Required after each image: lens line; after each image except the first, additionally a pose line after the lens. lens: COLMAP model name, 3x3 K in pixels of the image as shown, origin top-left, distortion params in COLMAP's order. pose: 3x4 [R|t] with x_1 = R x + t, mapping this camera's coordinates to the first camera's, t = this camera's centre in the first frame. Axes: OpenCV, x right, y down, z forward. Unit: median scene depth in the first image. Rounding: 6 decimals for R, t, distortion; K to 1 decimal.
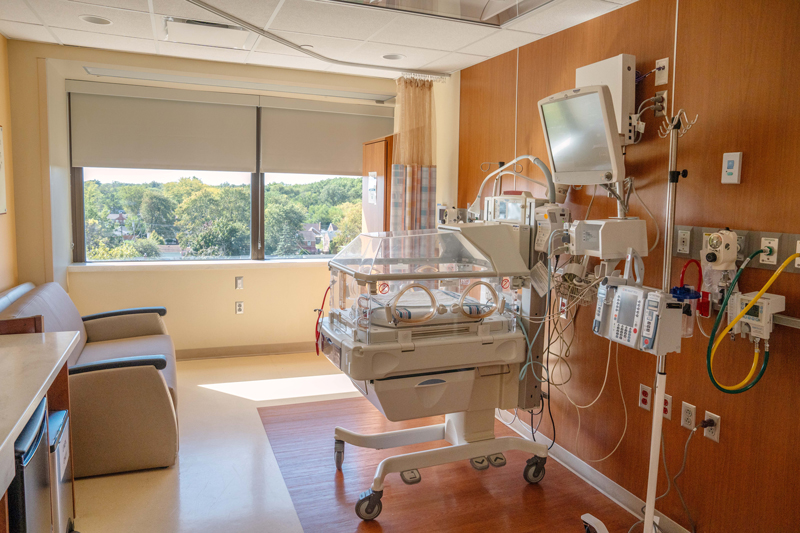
lens RADIAL K [[552.0, 0, 400.3], [0, 552.0, 242.0], [0, 0, 1]] dist [-0.057442, 0.004158]
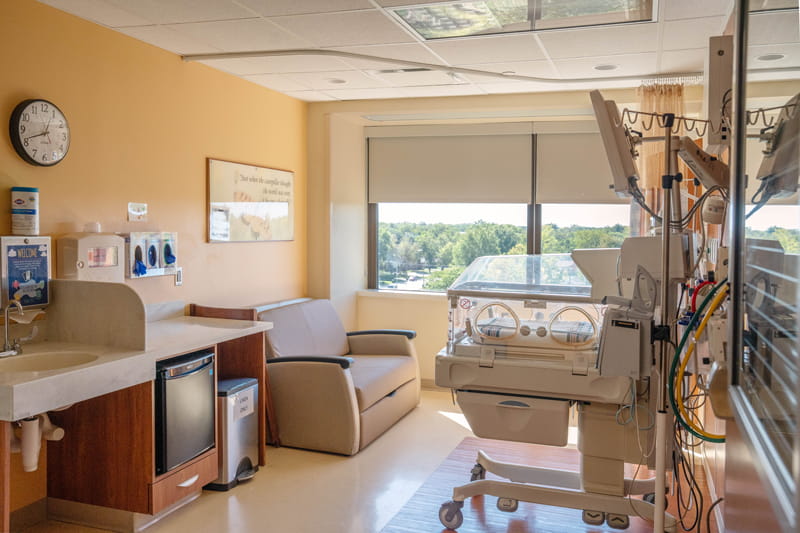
lens RADIAL K [[716.7, 0, 400.0], [0, 716.7, 266.5], [0, 0, 1]] dist [-0.000601, -0.000875]
pose [[0.745957, 0.019994, -0.665693, 0.476360], [-0.053992, 0.998075, -0.030526, 0.036990], [0.663801, 0.058713, 0.745601, -0.068738]]
